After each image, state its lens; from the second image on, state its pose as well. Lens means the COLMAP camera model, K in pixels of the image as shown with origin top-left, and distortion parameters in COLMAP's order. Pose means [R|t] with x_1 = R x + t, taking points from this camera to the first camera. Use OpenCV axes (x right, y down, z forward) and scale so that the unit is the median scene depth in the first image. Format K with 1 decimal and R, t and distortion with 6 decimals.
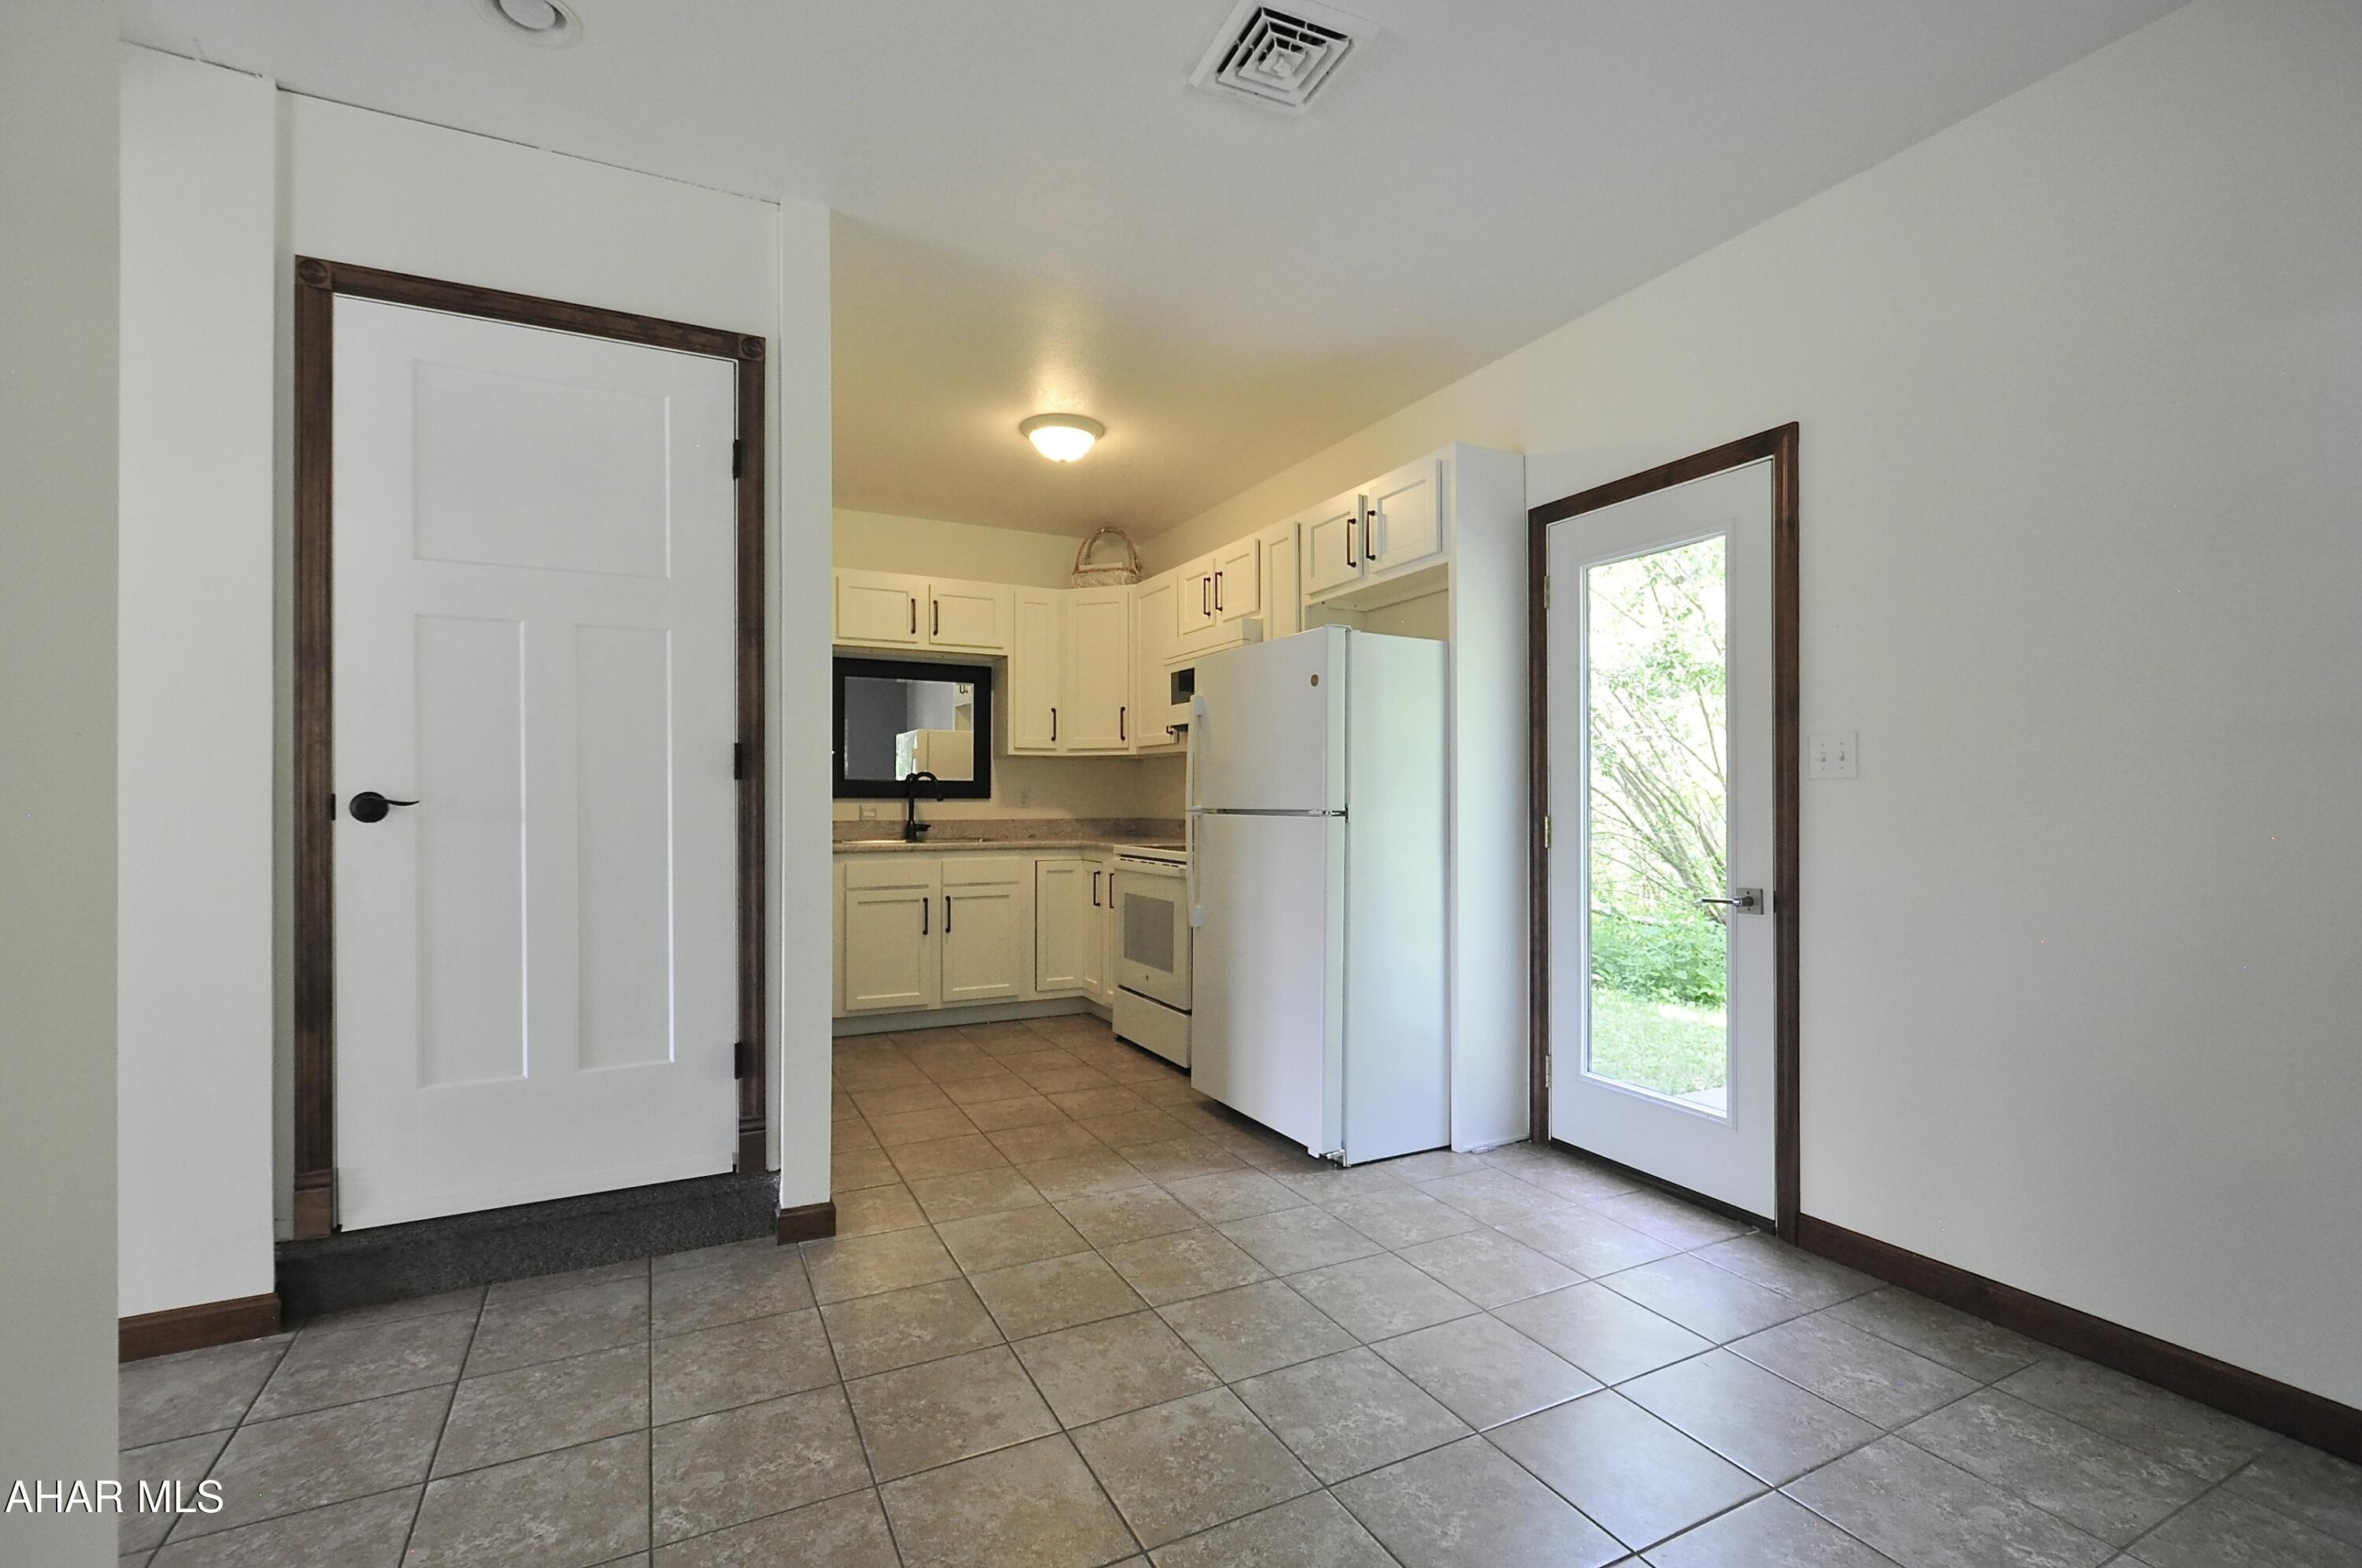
lens RADIAL K [[1036.4, 0, 1177.3], [0, 1036.4, 797.3], [0, 0, 1]] dist [-0.001865, -0.000726]
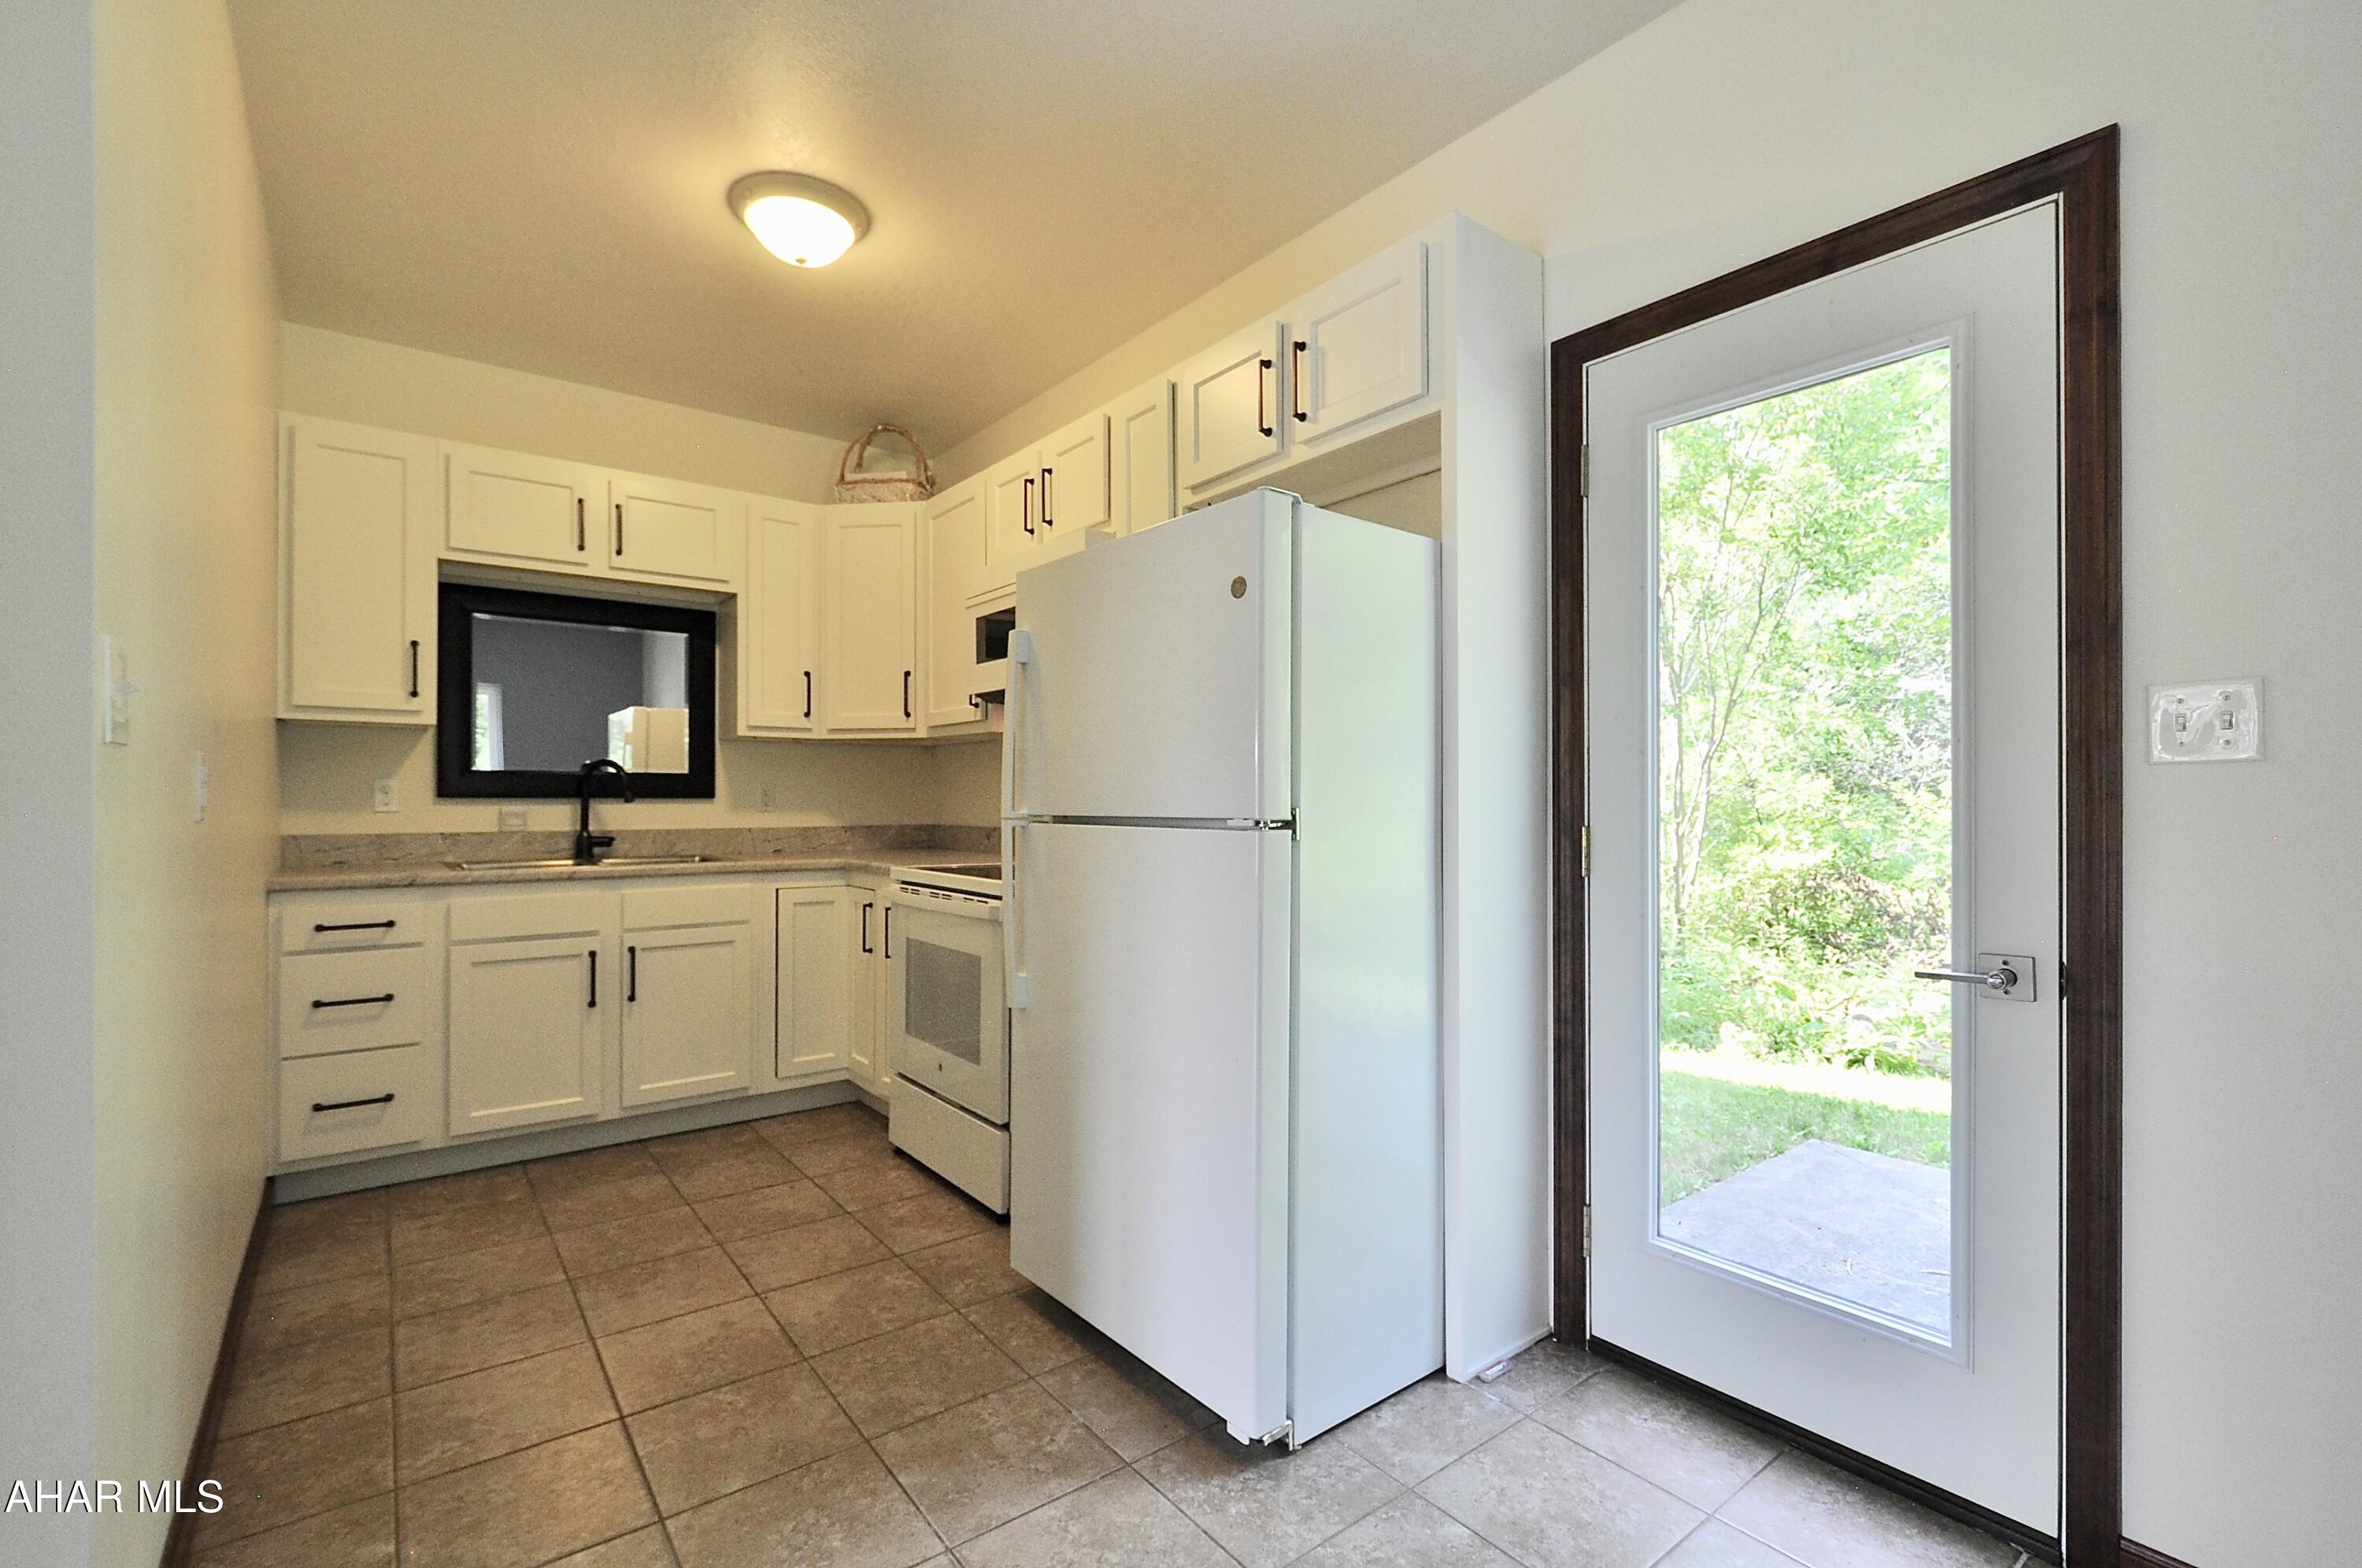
lens RADIAL K [[1036.4, 0, 1177.3], [0, 1036.4, 797.3], [0, 0, 1]] dist [-0.001865, -0.000726]
pose [[0.982514, -0.000103, 0.186186, -0.003285], [0.000166, 1.000000, -0.000322, 0.000576], [-0.186186, 0.000348, 0.982514, 0.330699]]
